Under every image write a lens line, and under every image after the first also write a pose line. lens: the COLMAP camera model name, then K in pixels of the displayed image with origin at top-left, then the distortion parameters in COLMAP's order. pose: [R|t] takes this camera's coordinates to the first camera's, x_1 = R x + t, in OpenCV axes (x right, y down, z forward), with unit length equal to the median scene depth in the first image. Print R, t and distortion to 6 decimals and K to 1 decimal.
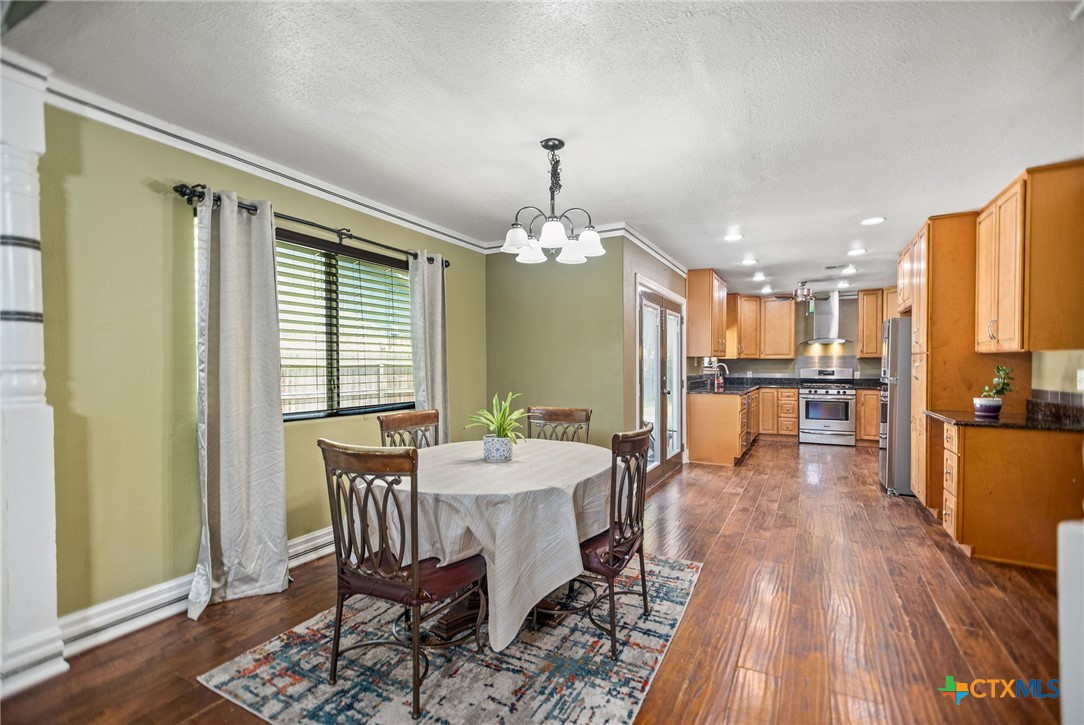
lens RADIAL K [[480.8, 0, 542.6], [0, 480.8, 370.3], [0, 0, 1]] dist [0.000858, 0.007477]
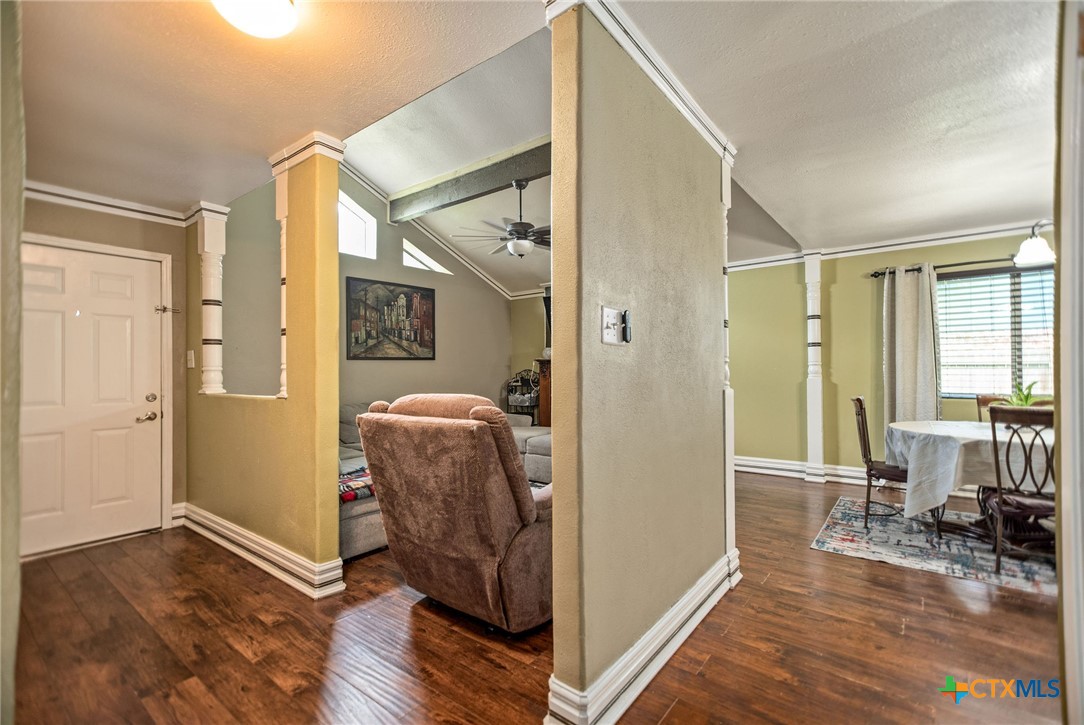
lens RADIAL K [[480.8, 0, 542.6], [0, 480.8, 370.3], [0, 0, 1]] dist [0.000858, 0.007477]
pose [[-0.165039, -0.001797, -0.986285, 1.440357], [-0.004946, 0.999987, -0.000995, 0.032680], [0.986275, 0.004714, -0.165046, -0.026784]]
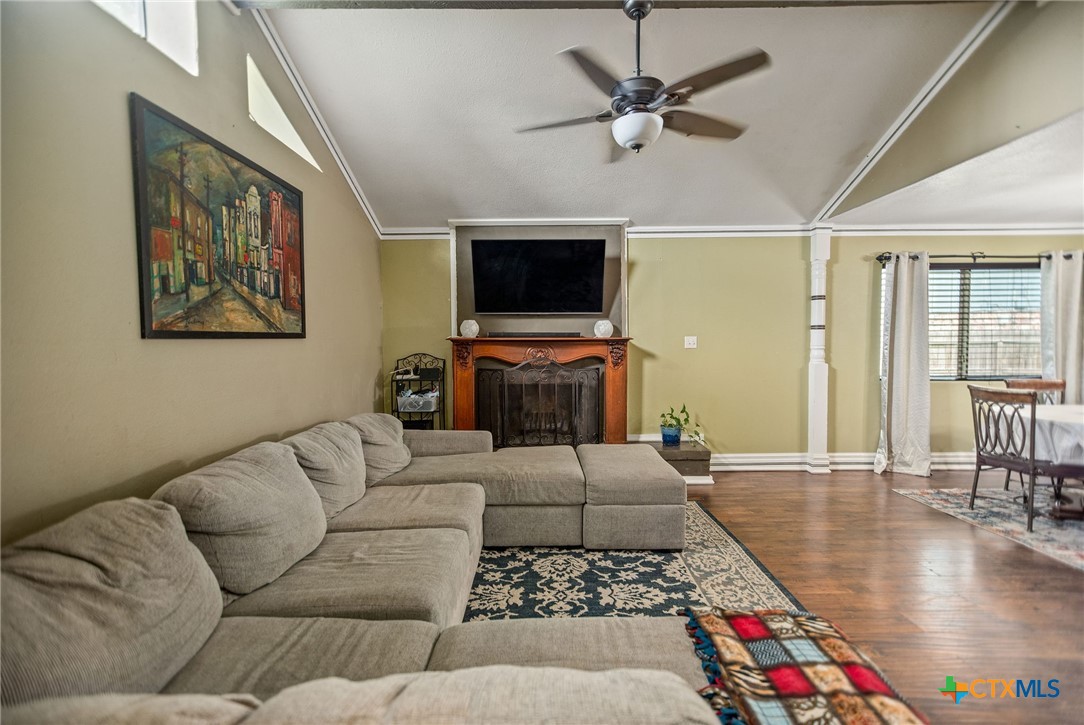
lens RADIAL K [[480.8, 0, 542.6], [0, 480.8, 370.3], [0, 0, 1]] dist [0.000858, 0.007477]
pose [[0.478320, 0.044732, -0.877045, 0.340668], [-0.003897, 0.998800, 0.048816, -0.004622], [0.878177, -0.019932, 0.477921, -1.151342]]
